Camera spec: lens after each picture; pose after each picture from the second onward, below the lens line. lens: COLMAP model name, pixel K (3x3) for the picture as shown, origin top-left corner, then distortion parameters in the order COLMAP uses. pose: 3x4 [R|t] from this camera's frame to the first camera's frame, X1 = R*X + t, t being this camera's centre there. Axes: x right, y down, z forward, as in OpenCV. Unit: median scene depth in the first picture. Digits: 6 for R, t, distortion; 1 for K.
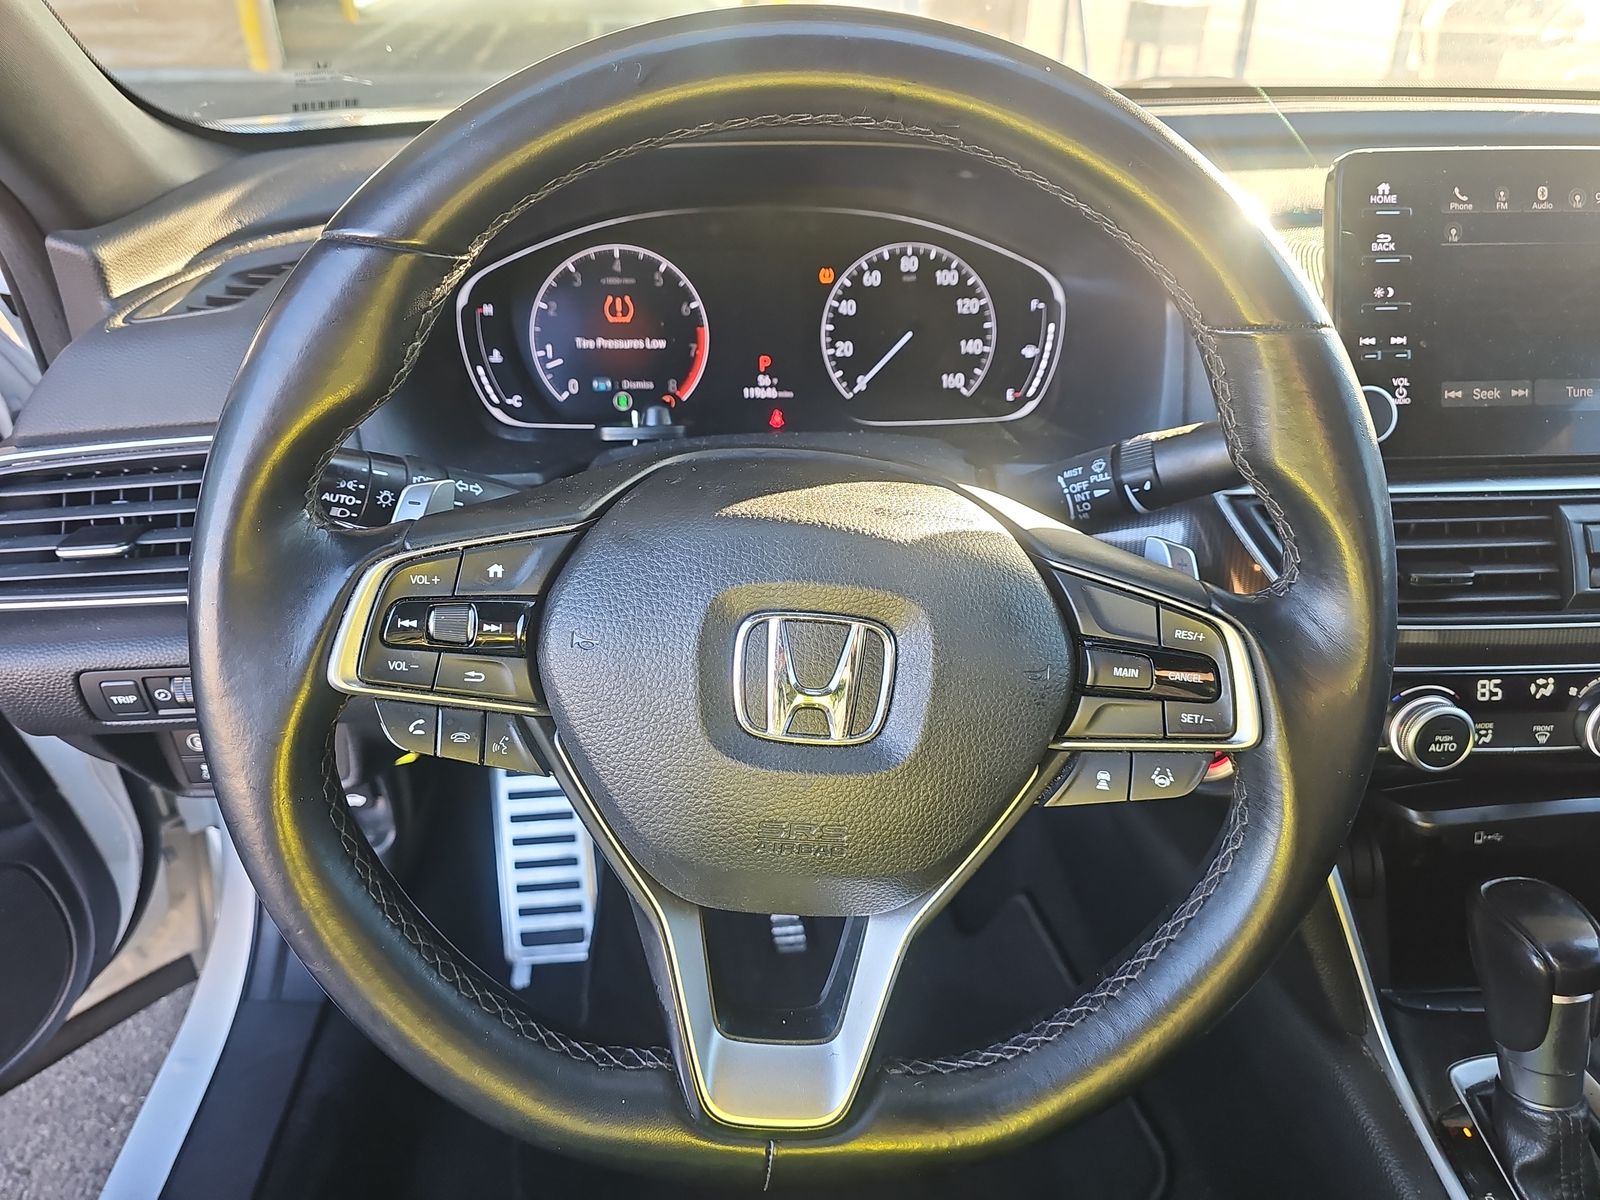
lens RADIAL K [[1142.6, 0, 800.0], [0, 1142.6, 600.0], [0, 0, 1]] dist [0.077420, -0.111496]
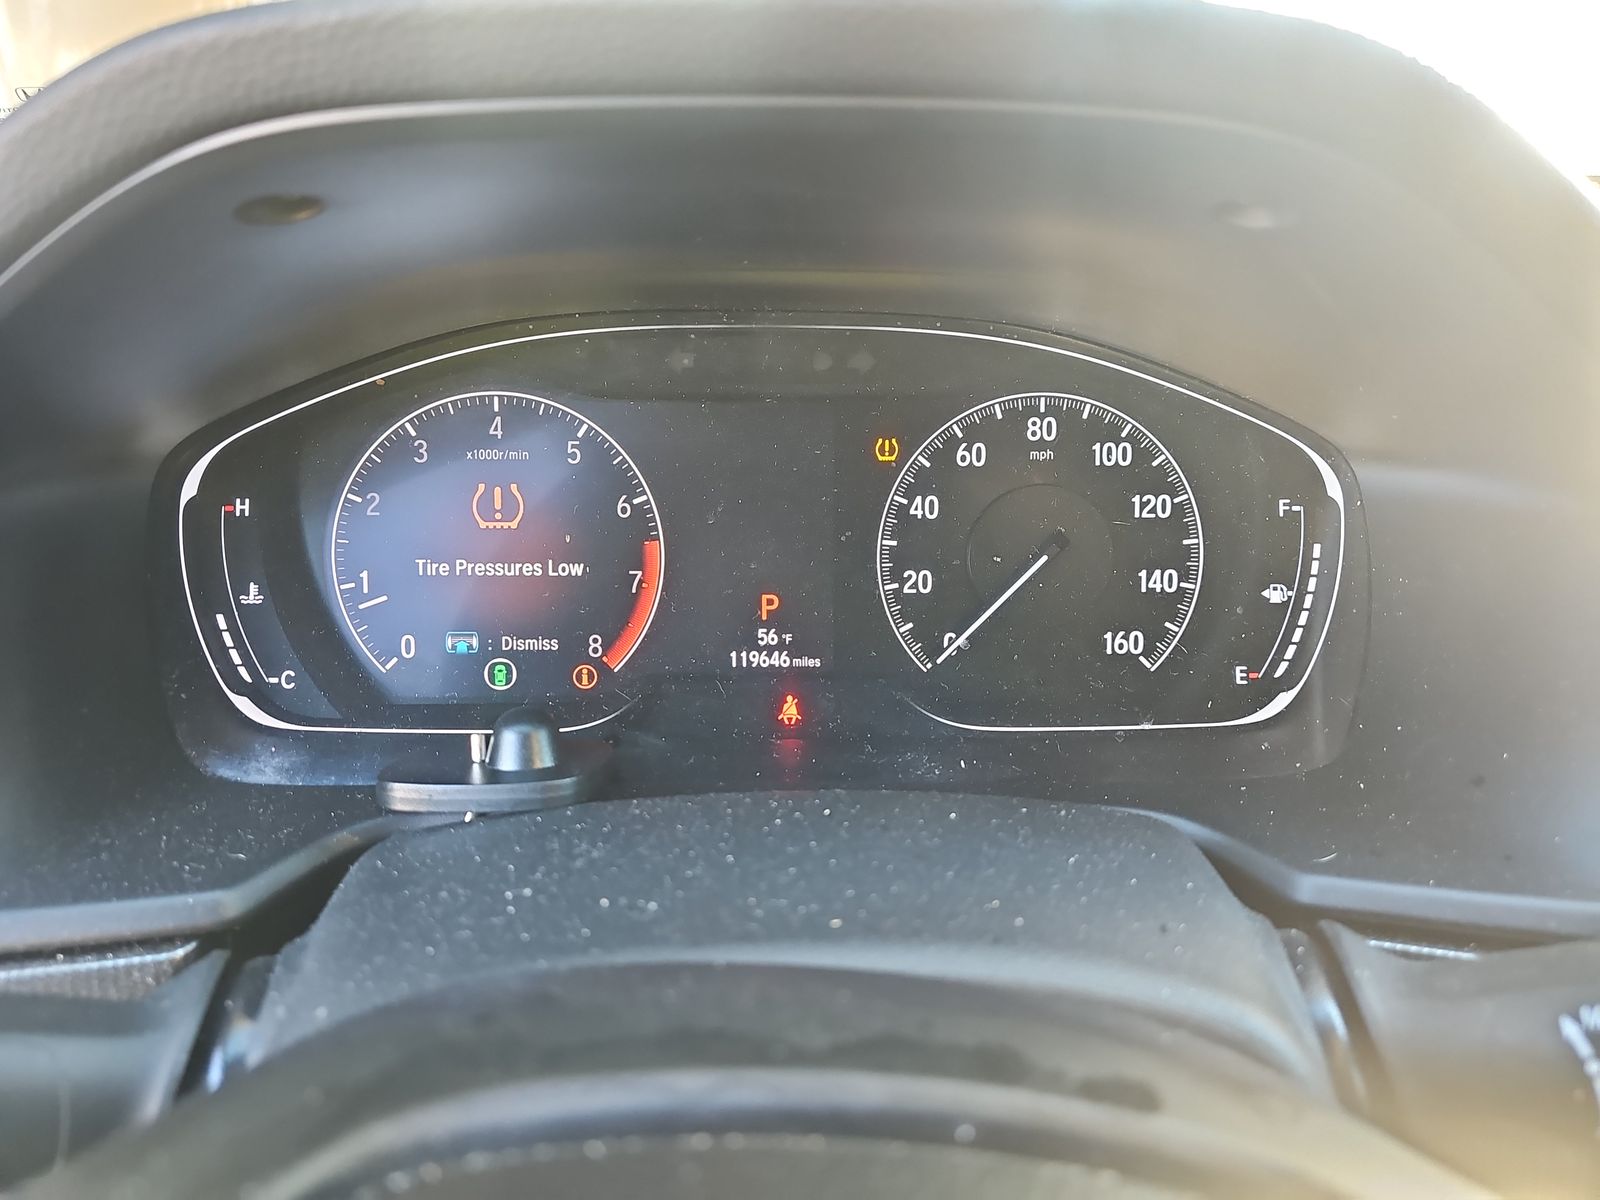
lens RADIAL K [[1142.6, 0, 800.0], [0, 1142.6, 600.0], [0, 0, 1]] dist [0.077420, -0.111496]
pose [[0.999801, 0.011600, -0.016226, -0.007675], [-0.013459, 0.992730, -0.119605, -0.148181], [0.014720, 0.119799, 0.992689, 0.478461]]
